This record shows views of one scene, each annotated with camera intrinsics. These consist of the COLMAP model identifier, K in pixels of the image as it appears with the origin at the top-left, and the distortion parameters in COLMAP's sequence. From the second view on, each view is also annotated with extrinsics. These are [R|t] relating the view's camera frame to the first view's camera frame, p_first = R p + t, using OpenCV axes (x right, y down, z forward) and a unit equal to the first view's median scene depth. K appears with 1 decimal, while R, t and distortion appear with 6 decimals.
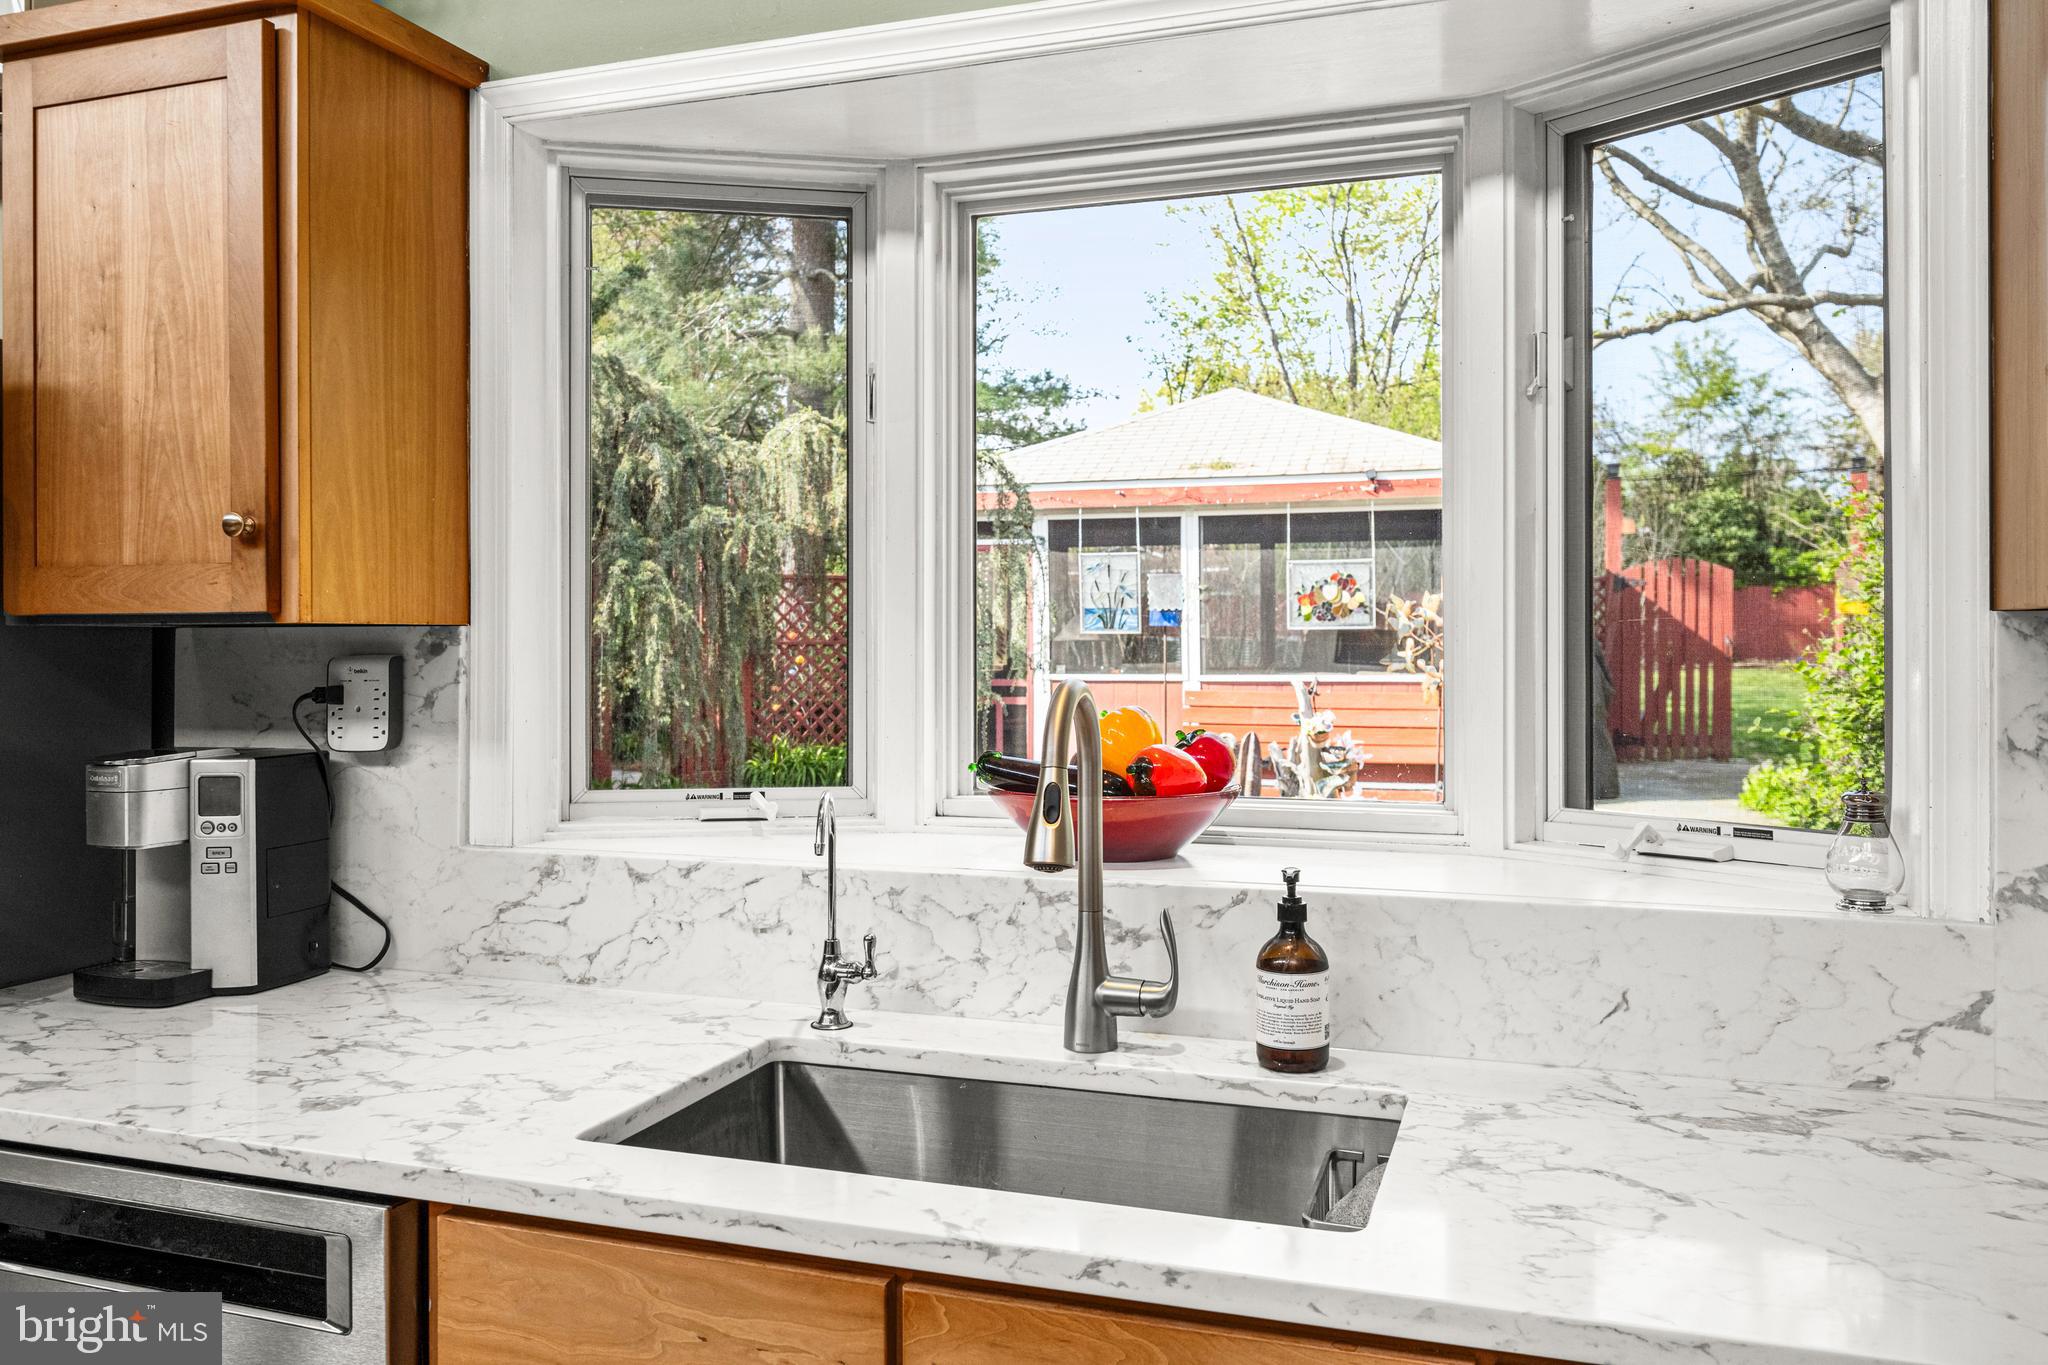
lens RADIAL K [[1571.8, 0, 1024.1], [0, 1571.8, 644.7], [0, 0, 1]] dist [-0.008094, -0.002377]
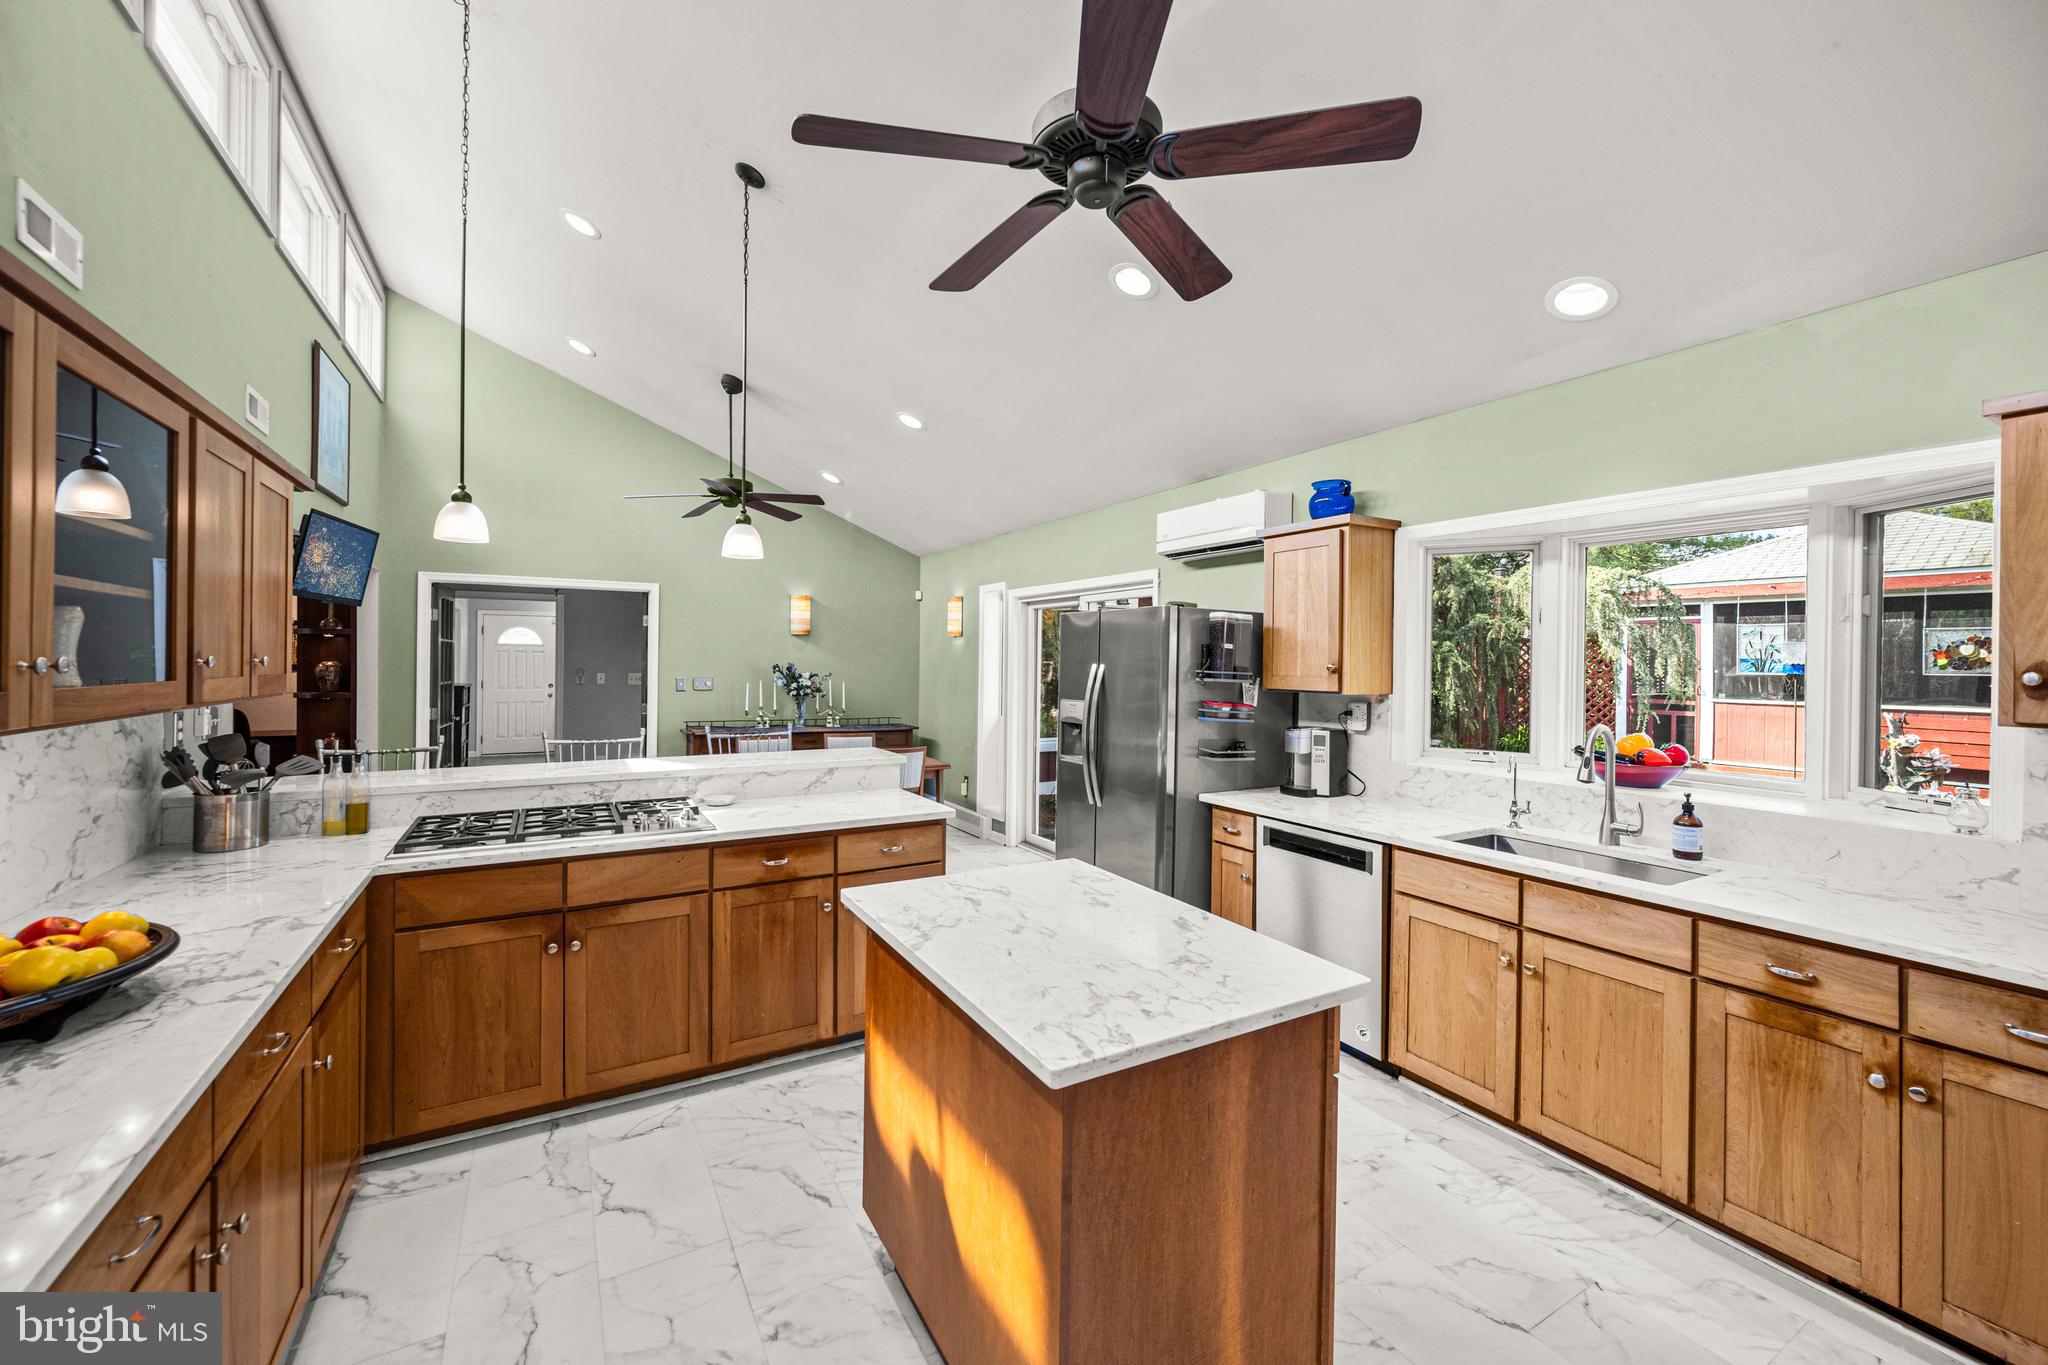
lens RADIAL K [[812.6, 0, 1027.2], [0, 812.6, 661.2], [0, 0, 1]] dist [0.000096, -0.000108]
pose [[0.759733, 0.012080, -0.650123, 0.170083], [-0.015084, 0.999886, 0.000952, -0.071638], [0.650060, 0.009084, 0.759829, -0.788643]]
